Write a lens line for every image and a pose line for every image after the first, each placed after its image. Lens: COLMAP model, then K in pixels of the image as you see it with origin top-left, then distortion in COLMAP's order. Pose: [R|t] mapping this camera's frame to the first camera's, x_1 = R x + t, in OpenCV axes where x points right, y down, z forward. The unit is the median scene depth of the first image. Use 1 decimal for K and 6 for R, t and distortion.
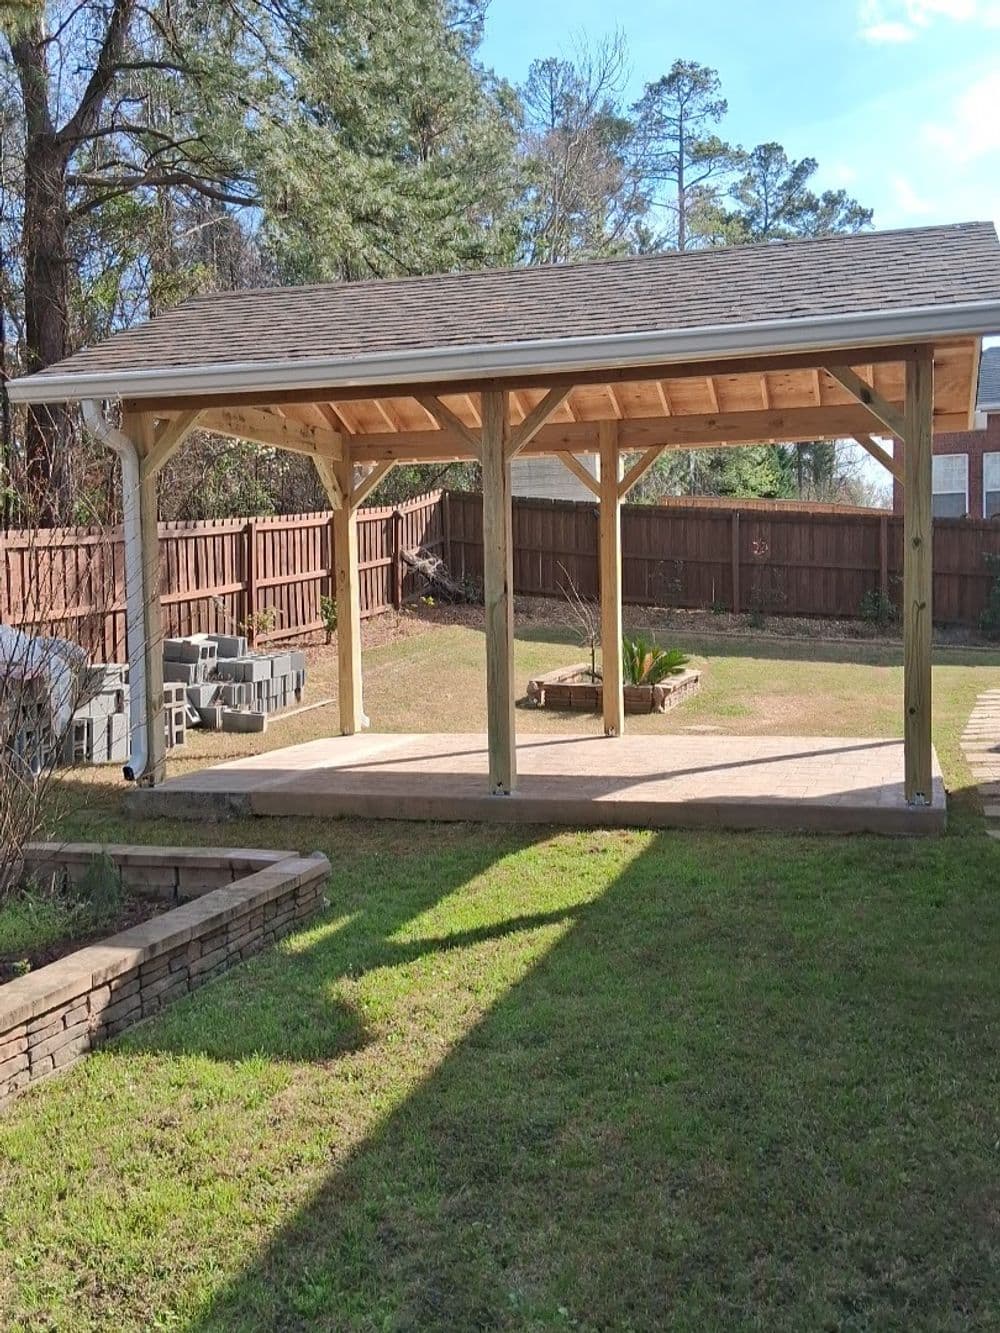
lens RADIAL K [[1333.2, 0, 500.0], [0, 1333.2, 666.5], [0, 0, 1]] dist [0.105407, -0.147025]
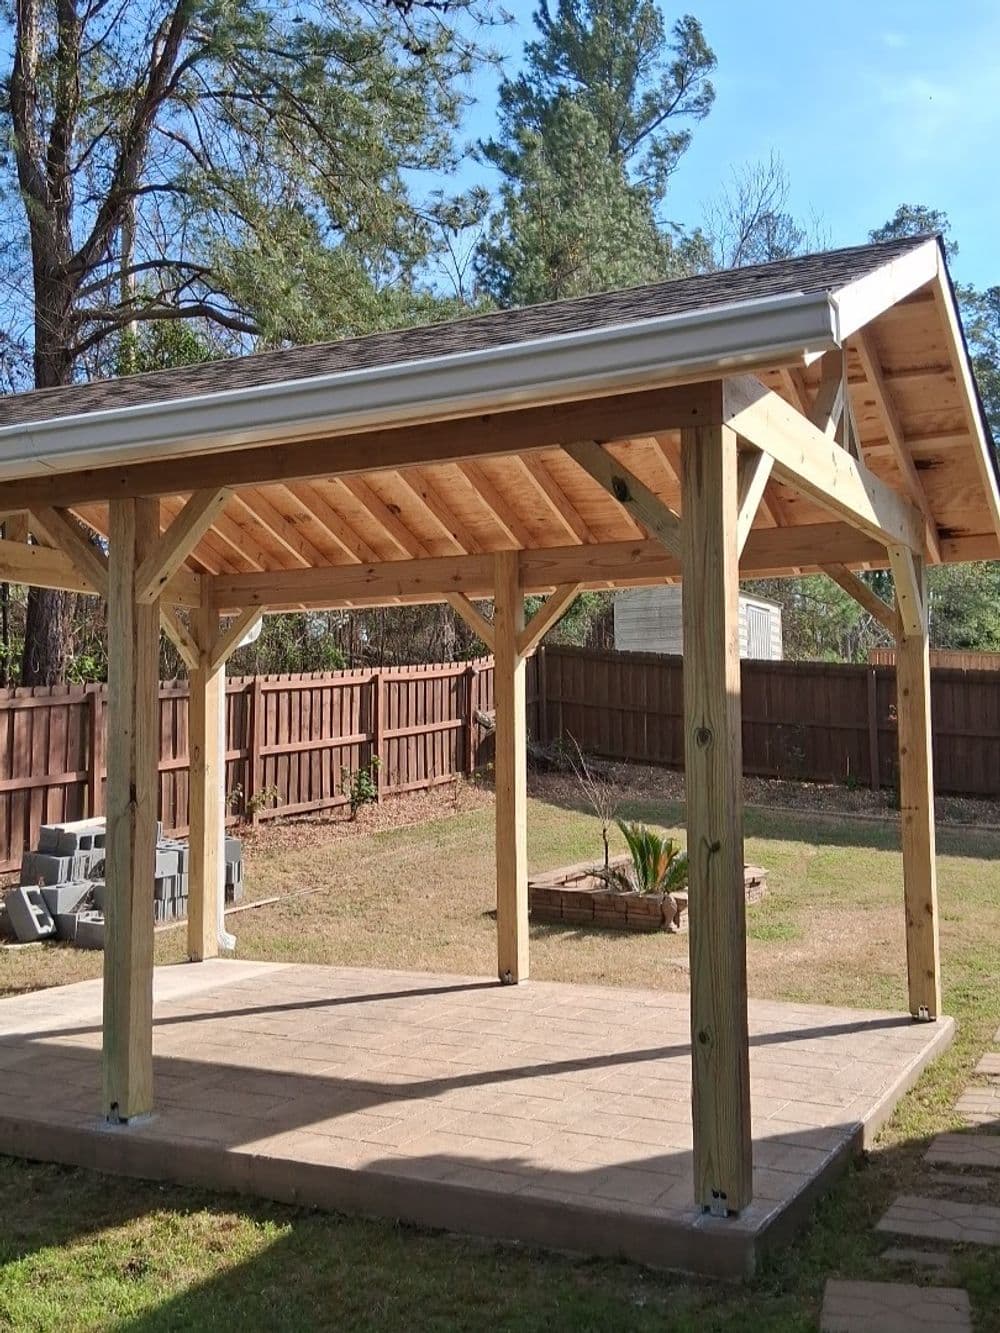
lens RADIAL K [[1333.2, 0, 500.0], [0, 1333.2, 666.5], [0, 0, 1]] dist [0.105407, -0.147025]
pose [[0.982445, 0.000803, -0.186551, 0.127251], [-0.021980, 0.993524, -0.111475, -0.021847], [0.185254, 0.113619, 0.976100, 0.164406]]
